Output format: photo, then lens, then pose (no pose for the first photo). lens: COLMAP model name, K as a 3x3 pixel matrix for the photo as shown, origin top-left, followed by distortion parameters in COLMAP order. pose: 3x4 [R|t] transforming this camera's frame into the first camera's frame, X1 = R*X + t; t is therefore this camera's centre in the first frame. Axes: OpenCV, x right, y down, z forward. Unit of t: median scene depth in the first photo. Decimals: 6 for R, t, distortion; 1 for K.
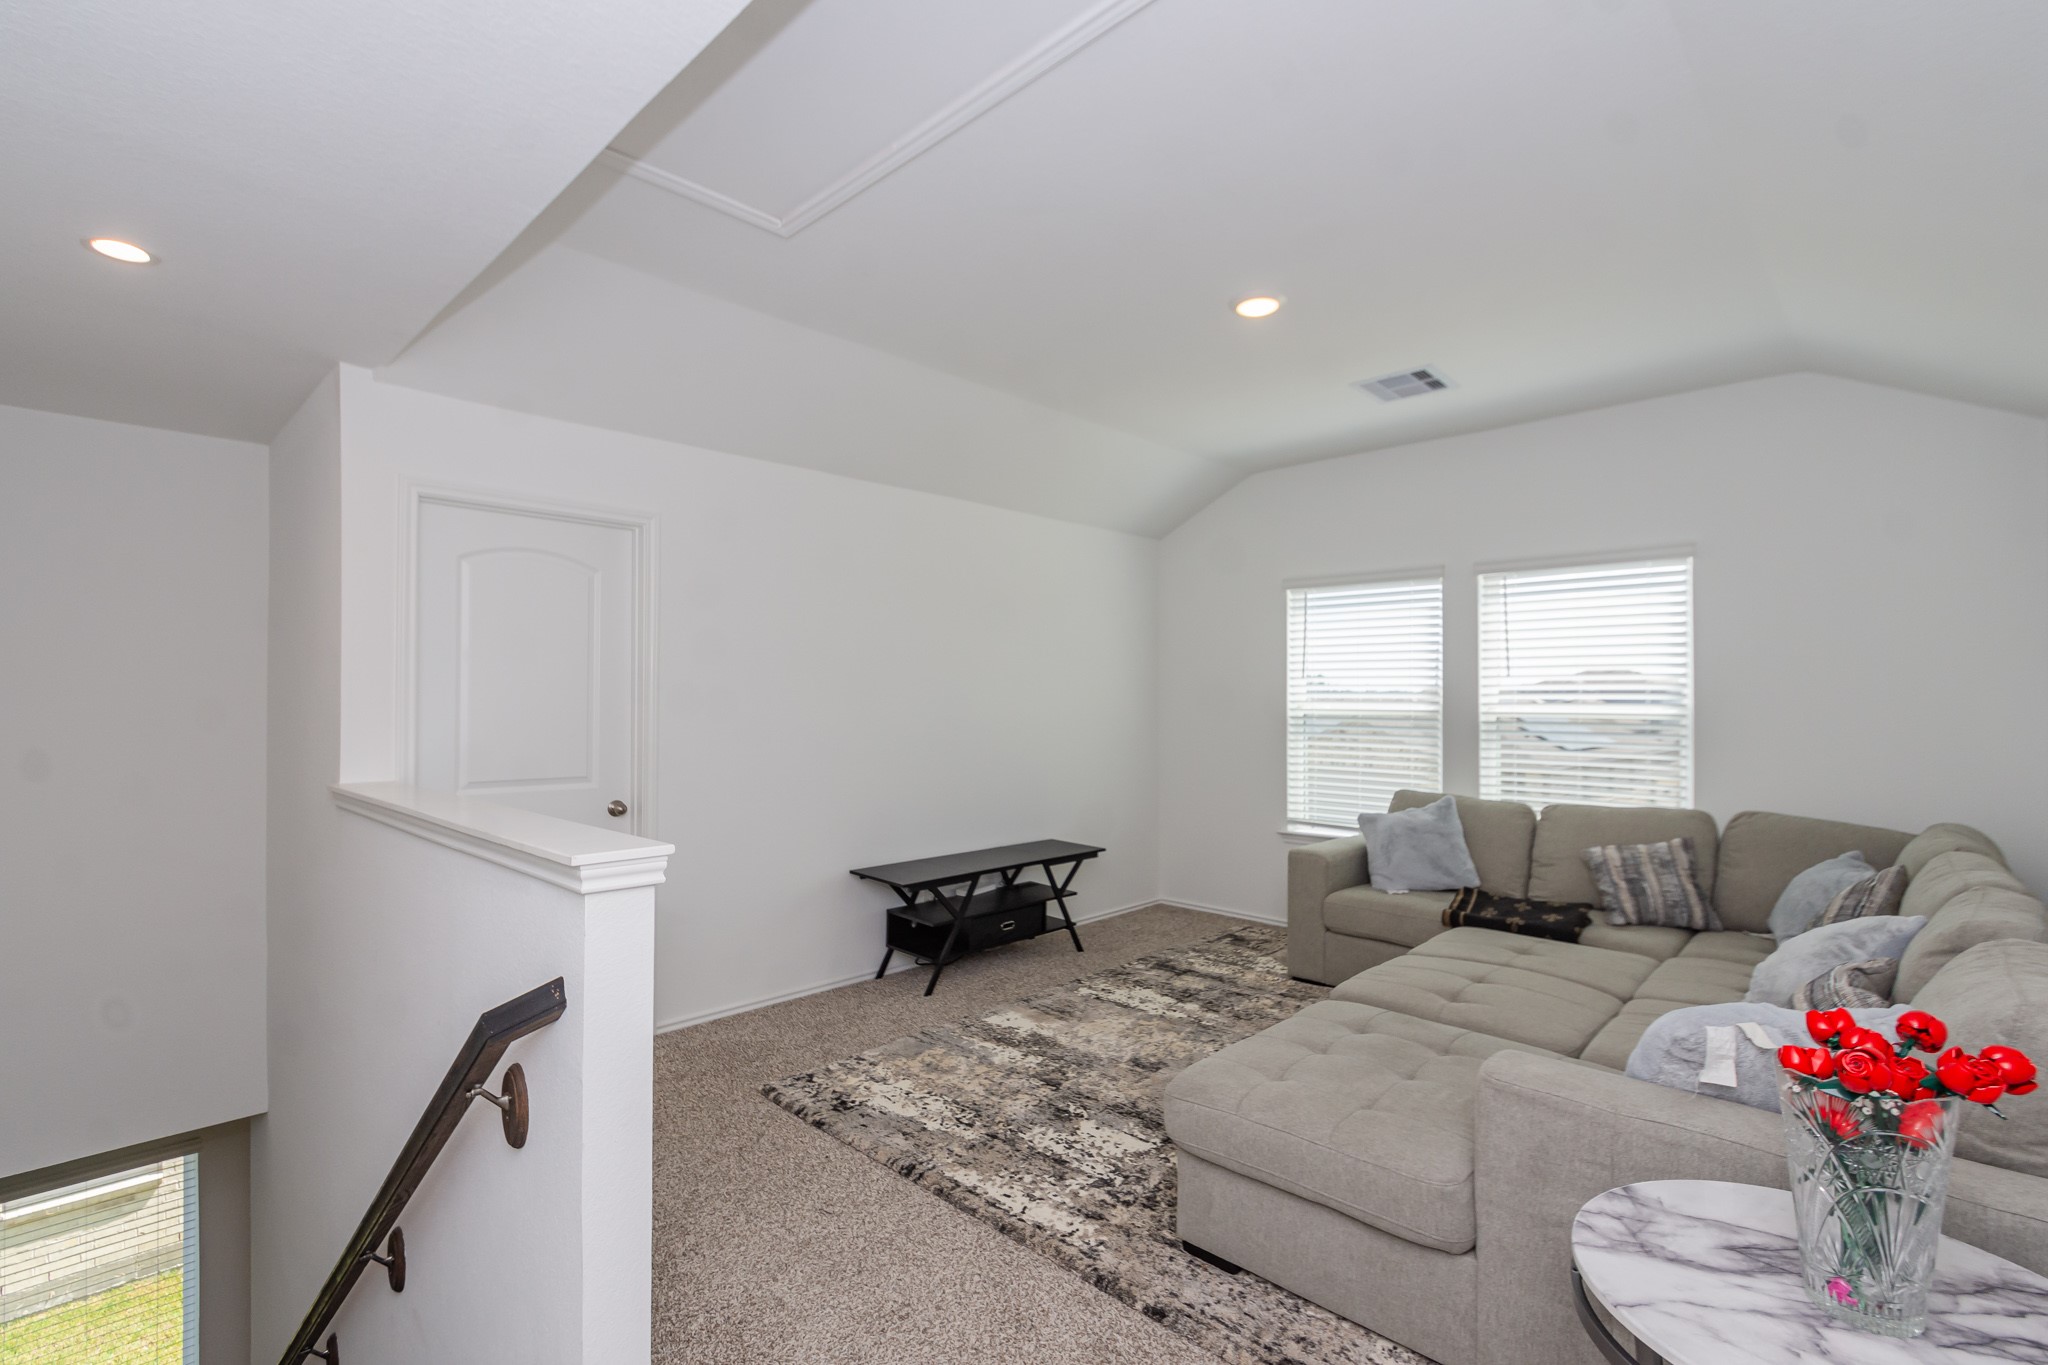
lens RADIAL K [[946.1, 0, 1024.0], [0, 946.1, 697.2], [0, 0, 1]] dist [0.000663, -0.000338]
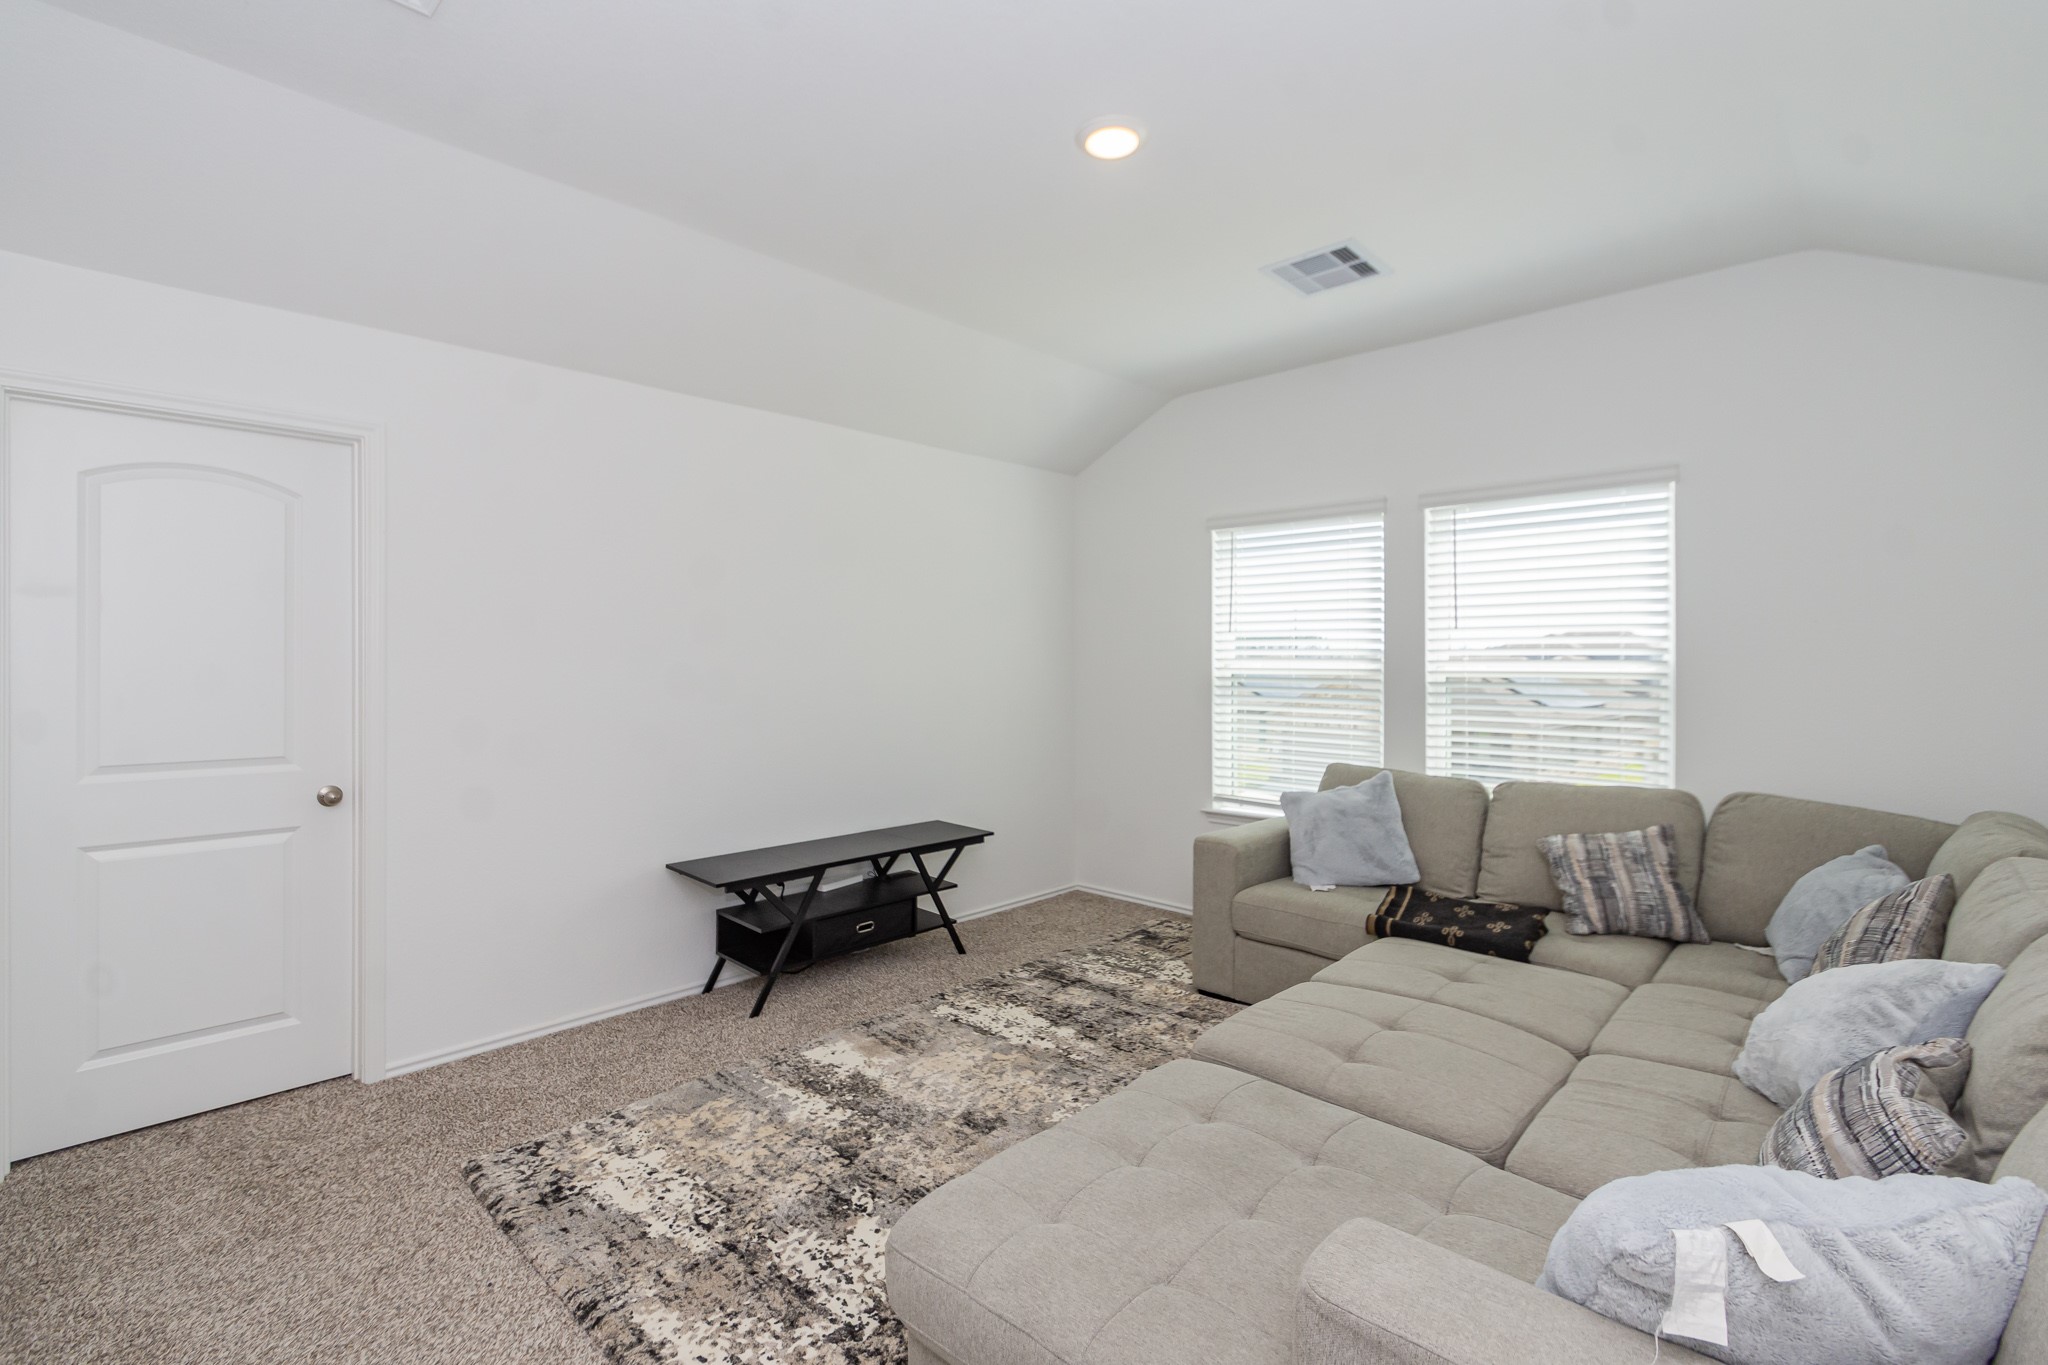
lens RADIAL K [[949.1, 0, 1031.4], [0, 949.1, 668.4], [0, 0, 1]] dist [0.003173, 0.000881]
pose [[0.999893, -0.003019, 0.014287, 0.136570], [0.002847, 0.999924, 0.012004, 0.002446], [-0.014322, -0.011962, 0.999826, 0.182999]]
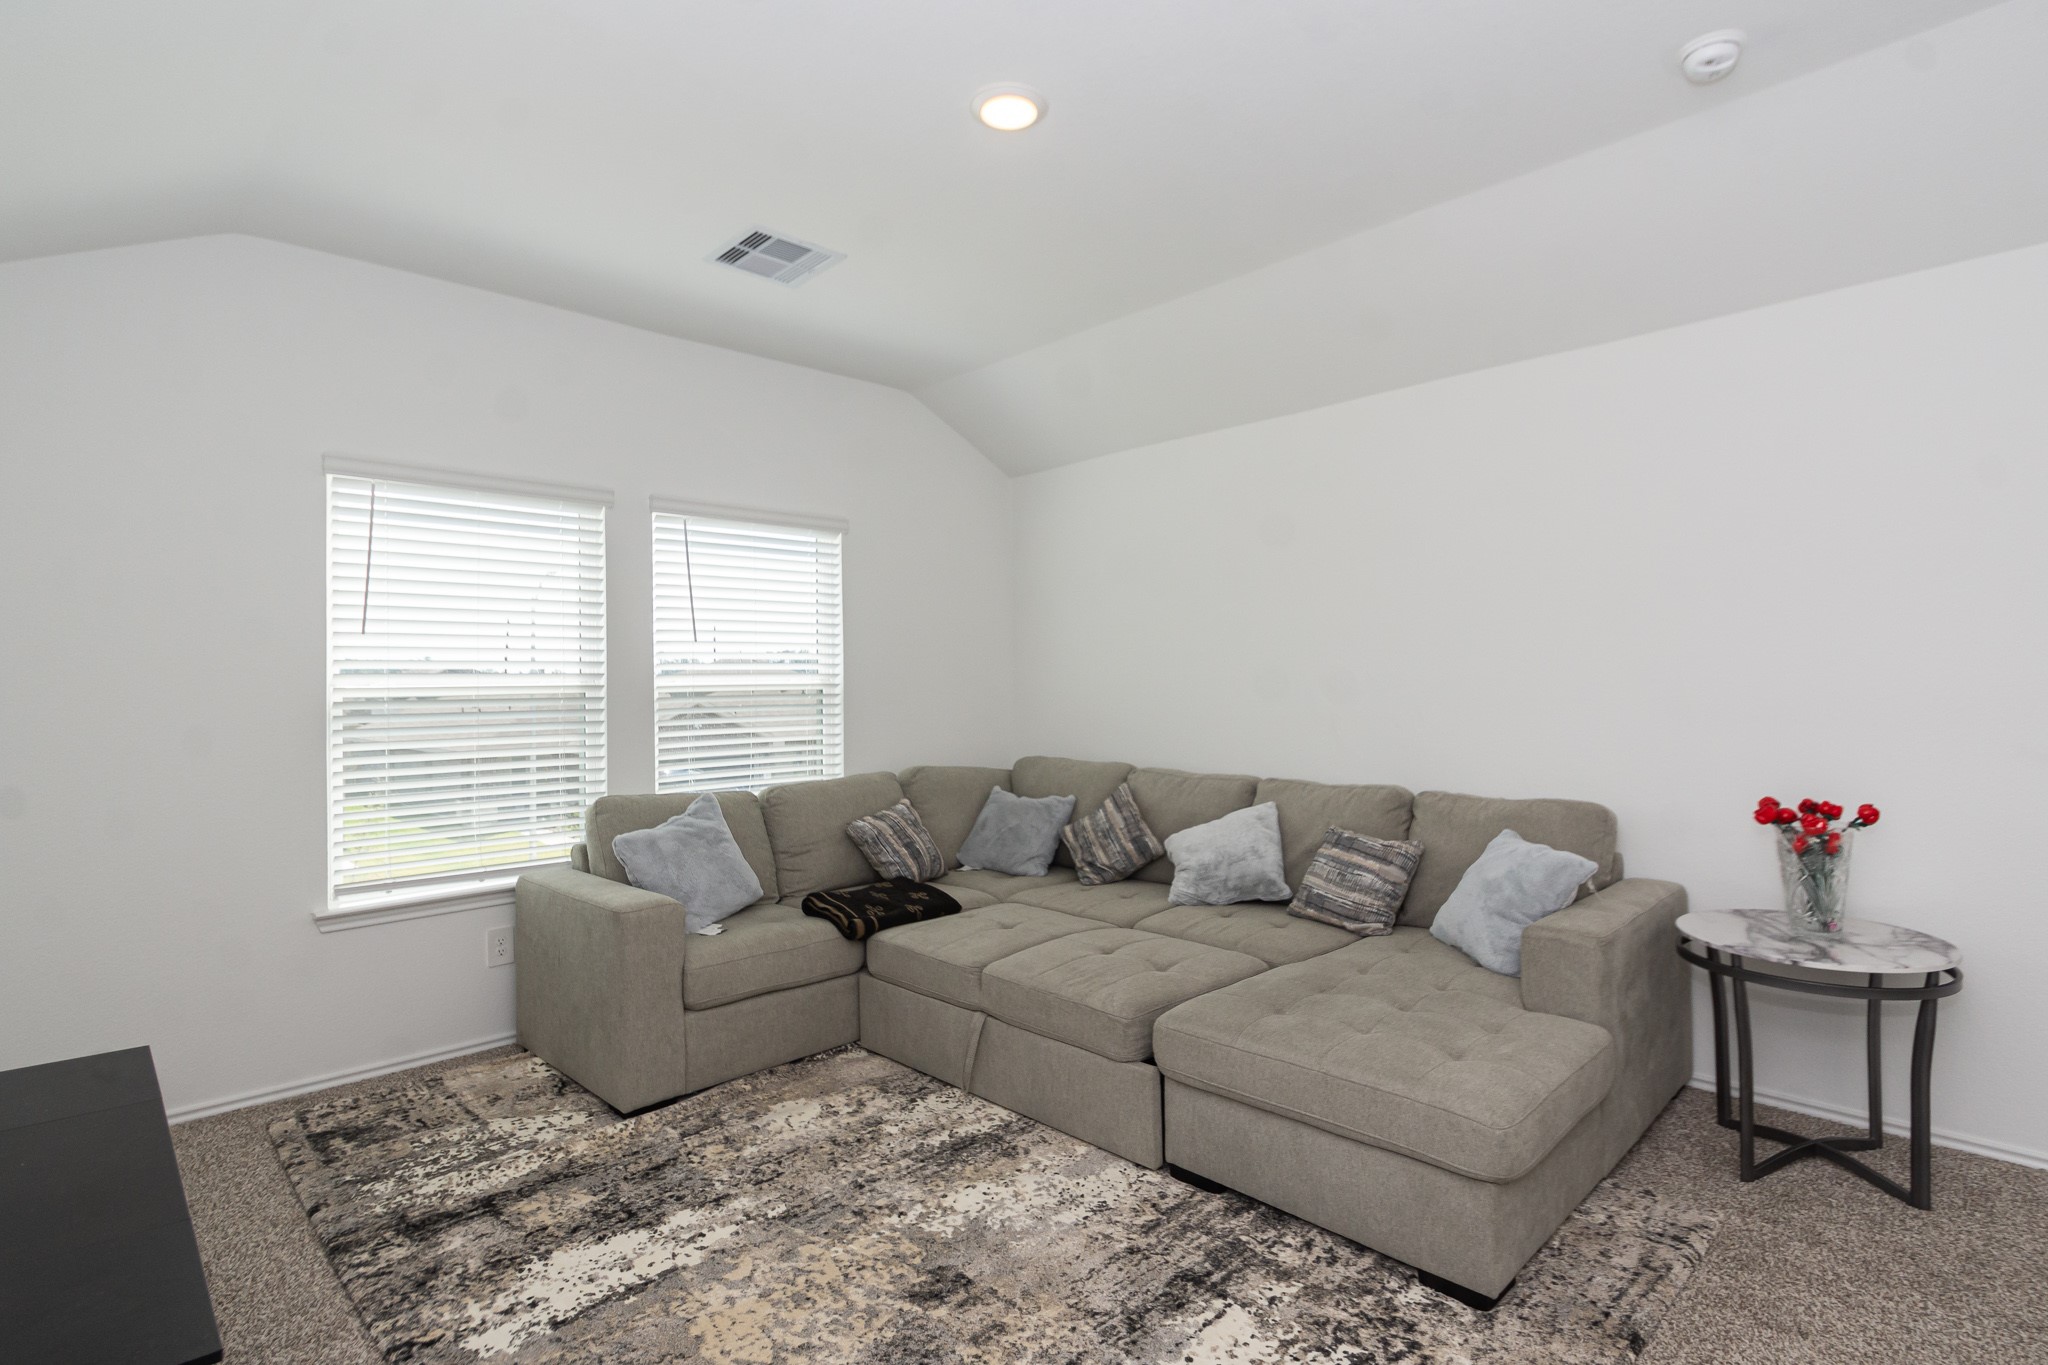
lens RADIAL K [[1000.1, 0, 1055.1], [0, 1000.1, 675.1], [0, 0, 1]] dist [0.000635, 0.000158]
pose [[0.011249, 0.001863, 0.999935, -0.405742], [0.011414, 0.999933, -0.001991, 0.013537], [-0.999872, 0.011435, 0.011227, 0.773497]]
